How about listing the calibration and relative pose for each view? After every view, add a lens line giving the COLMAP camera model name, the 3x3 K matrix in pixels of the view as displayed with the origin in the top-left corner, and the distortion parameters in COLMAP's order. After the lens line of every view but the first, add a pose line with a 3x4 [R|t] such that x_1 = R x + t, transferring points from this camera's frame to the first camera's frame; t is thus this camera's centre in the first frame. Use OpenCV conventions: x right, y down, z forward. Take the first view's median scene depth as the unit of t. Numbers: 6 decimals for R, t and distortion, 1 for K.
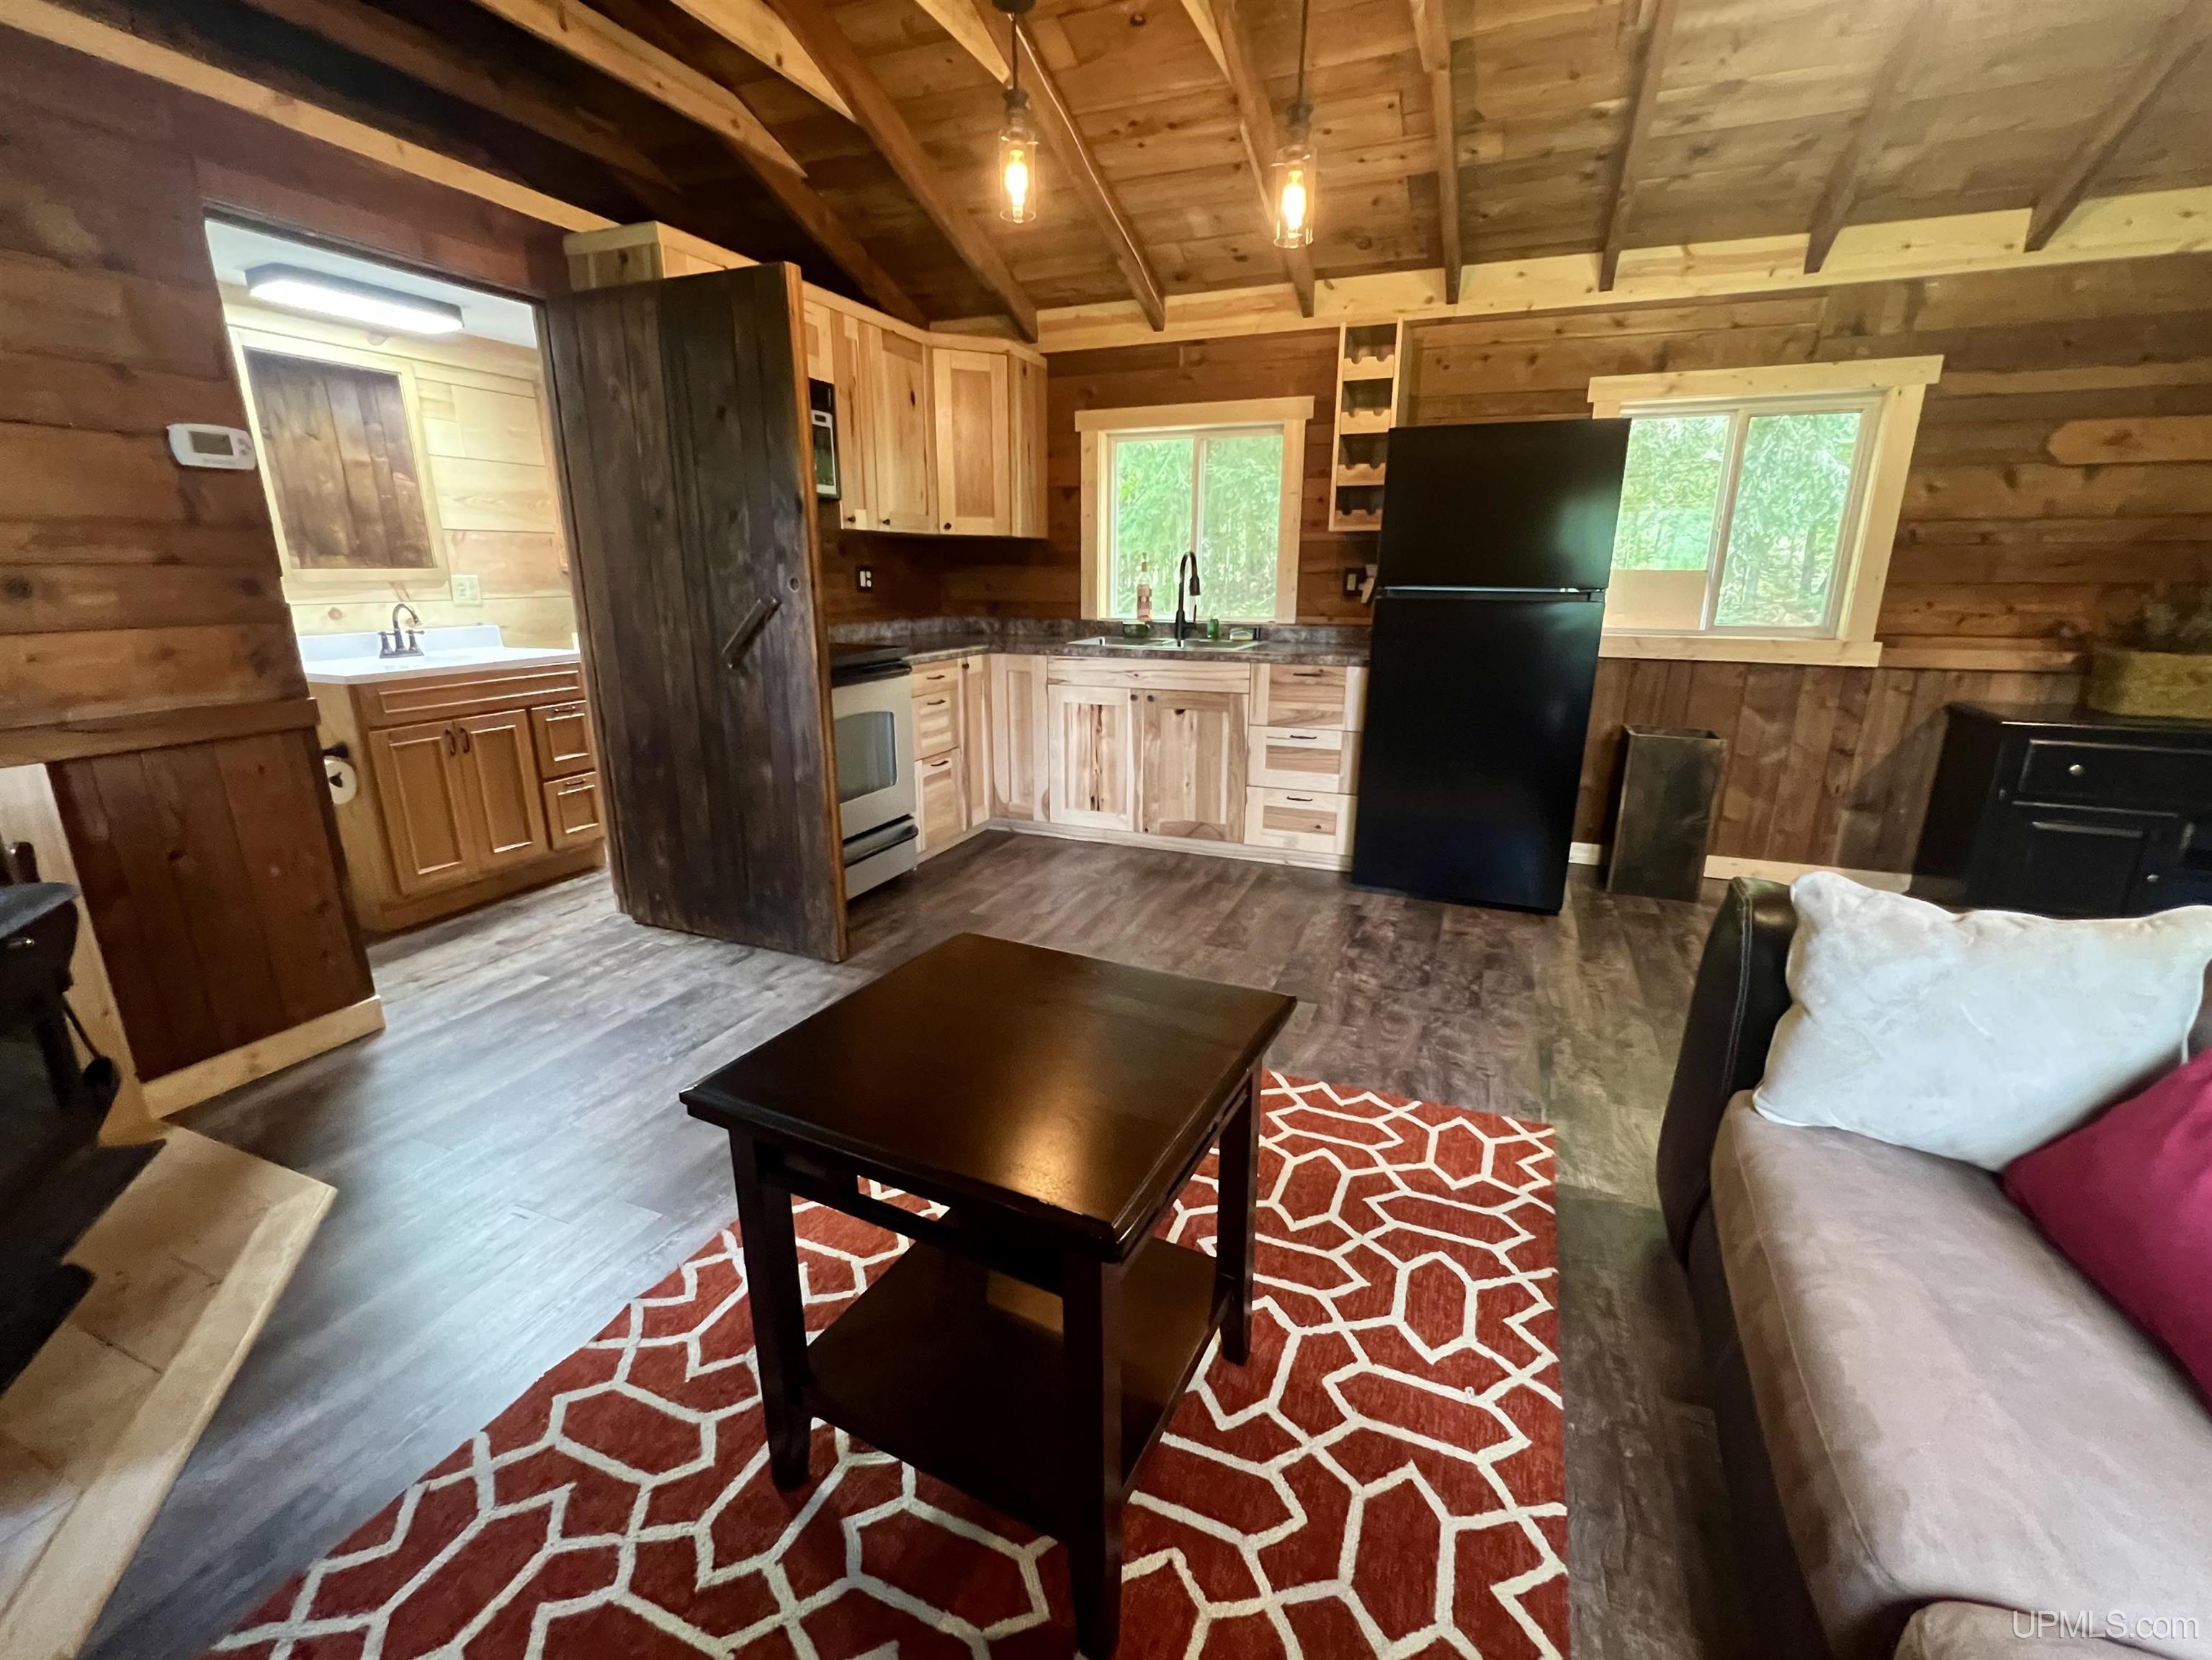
lens RADIAL K [[958.6, 0, 1106.1], [0, 958.6, 835.7], [0, 0, 1]] dist [0.002426, 0.000534]
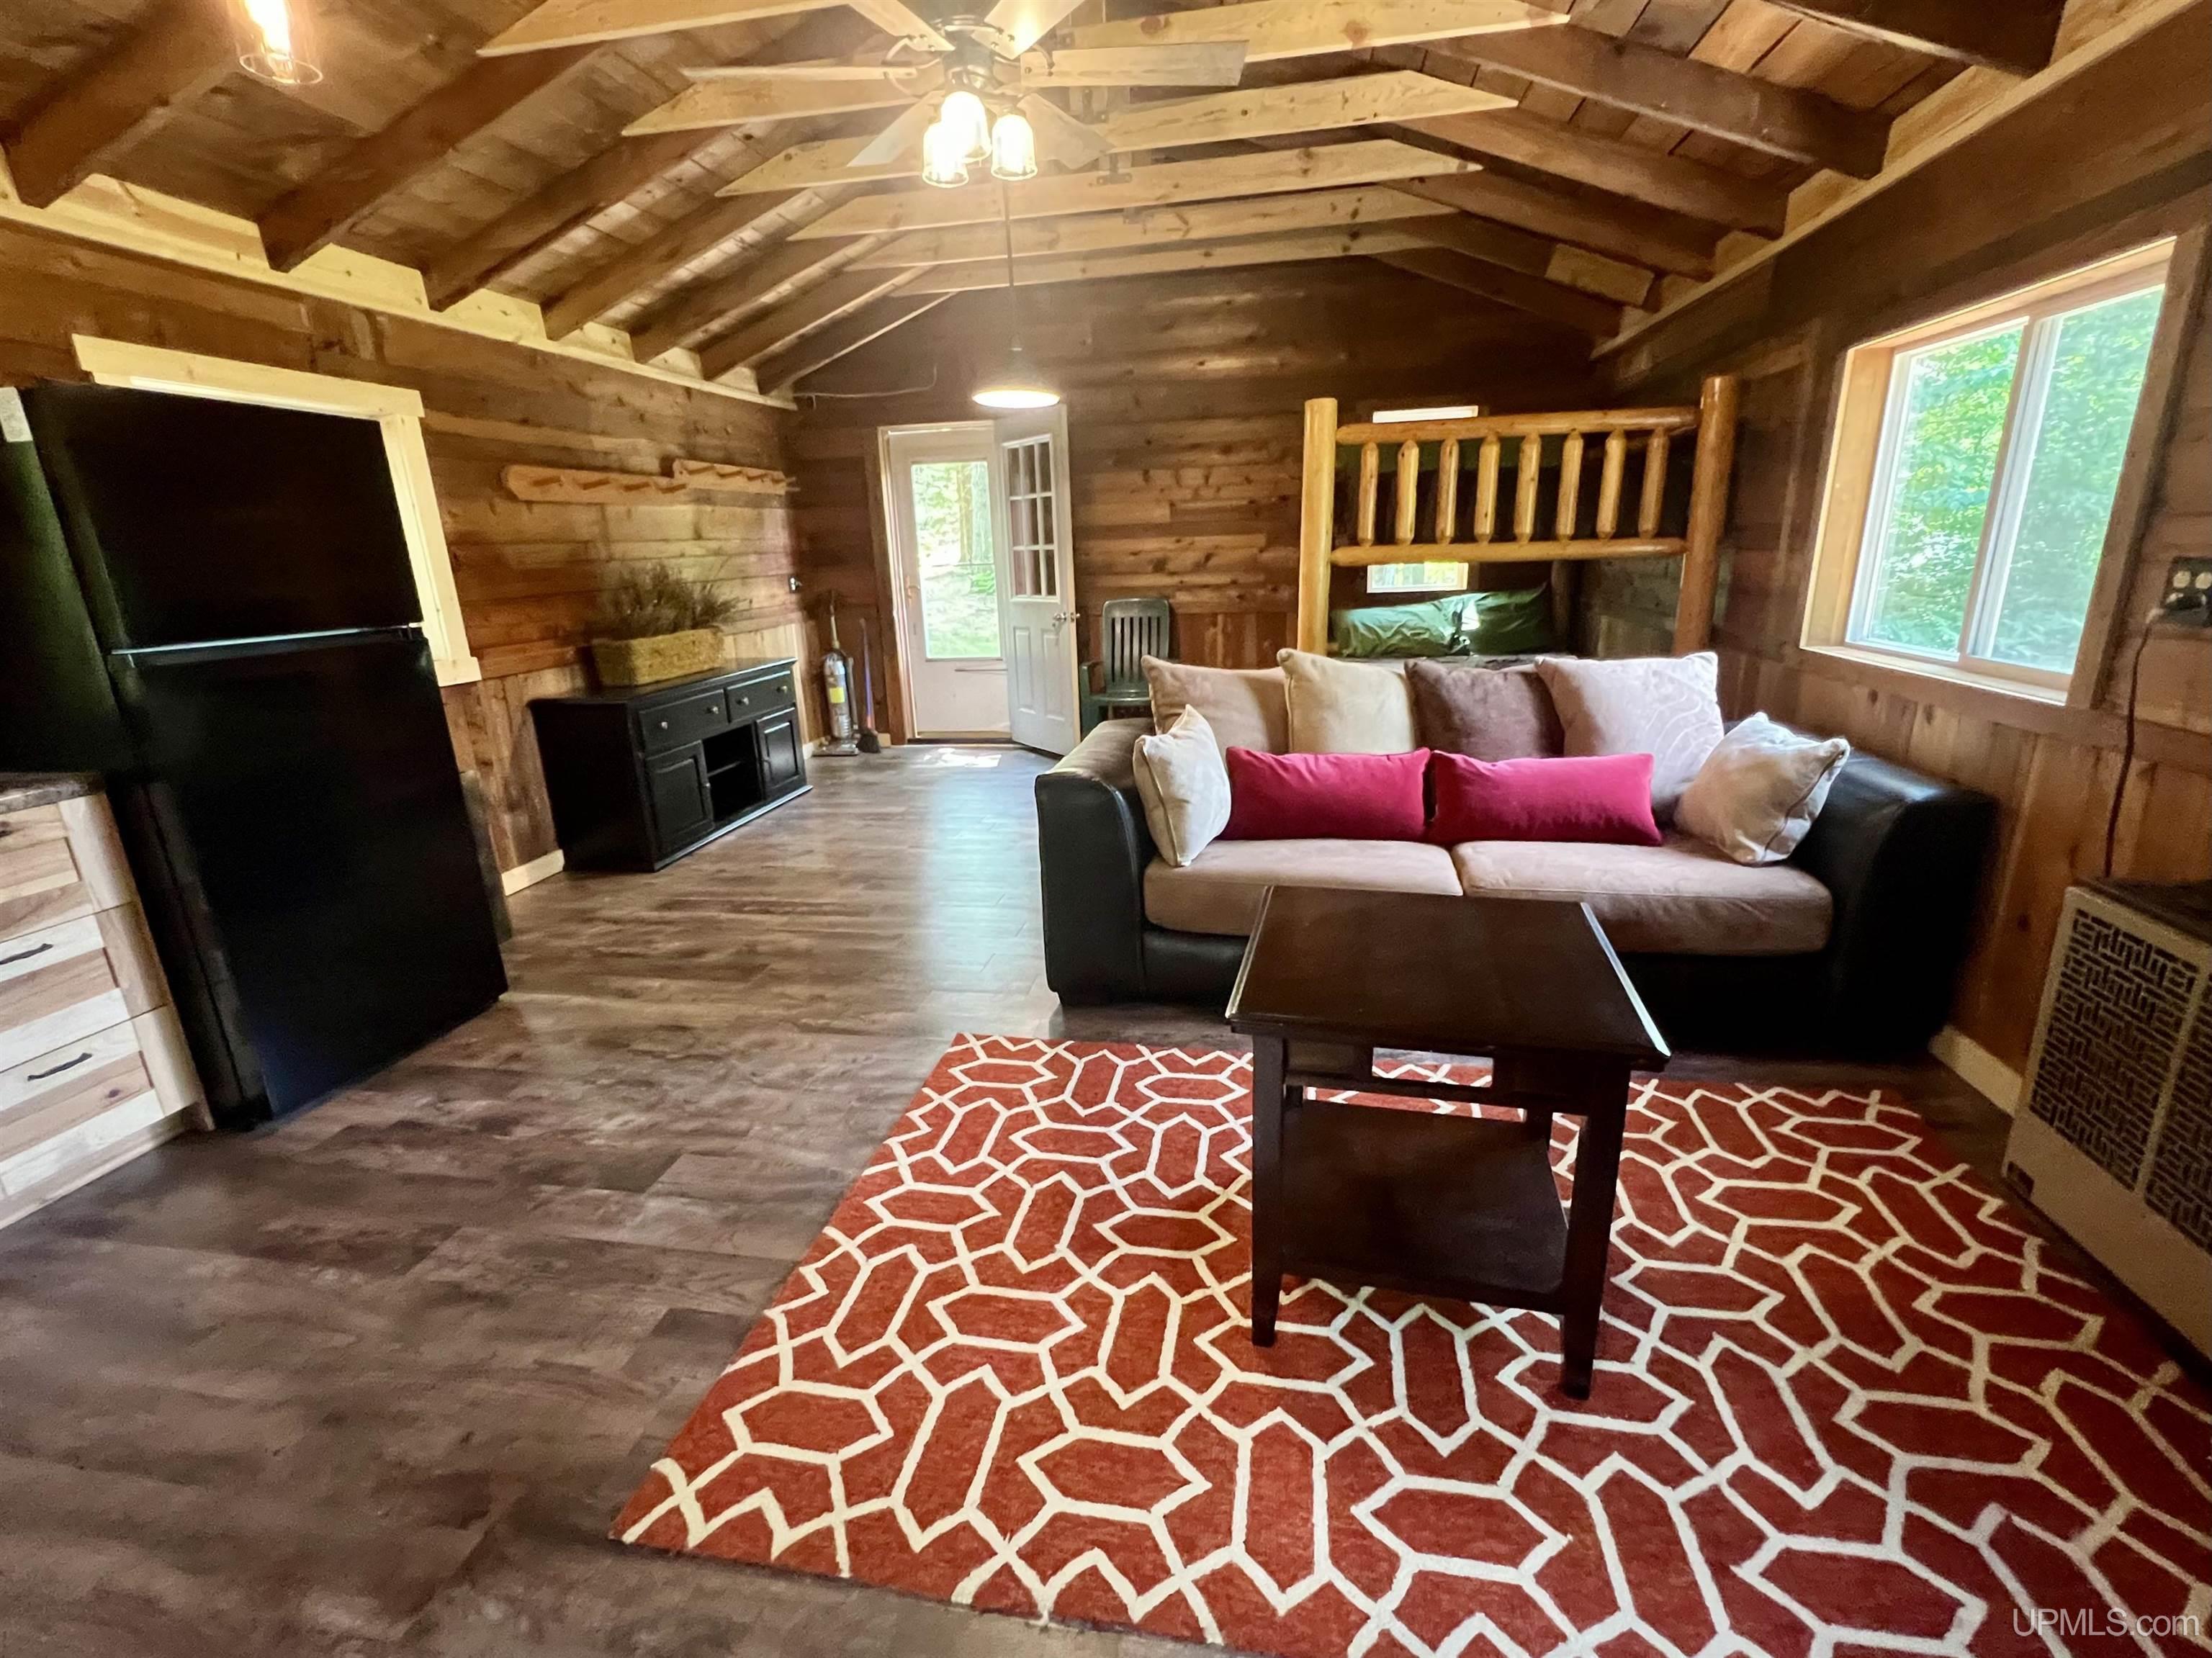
lens RADIAL K [[1002.2, 0, 1107.0], [0, 1002.2, 829.8], [0, 0, 1]] dist [0.003065, 0.000182]
pose [[-0.208080, -0.264352, 0.941712, -0.705792], [0.300519, 0.898938, 0.318747, -0.279944], [-0.930801, 0.349327, -0.107608, 0.866820]]
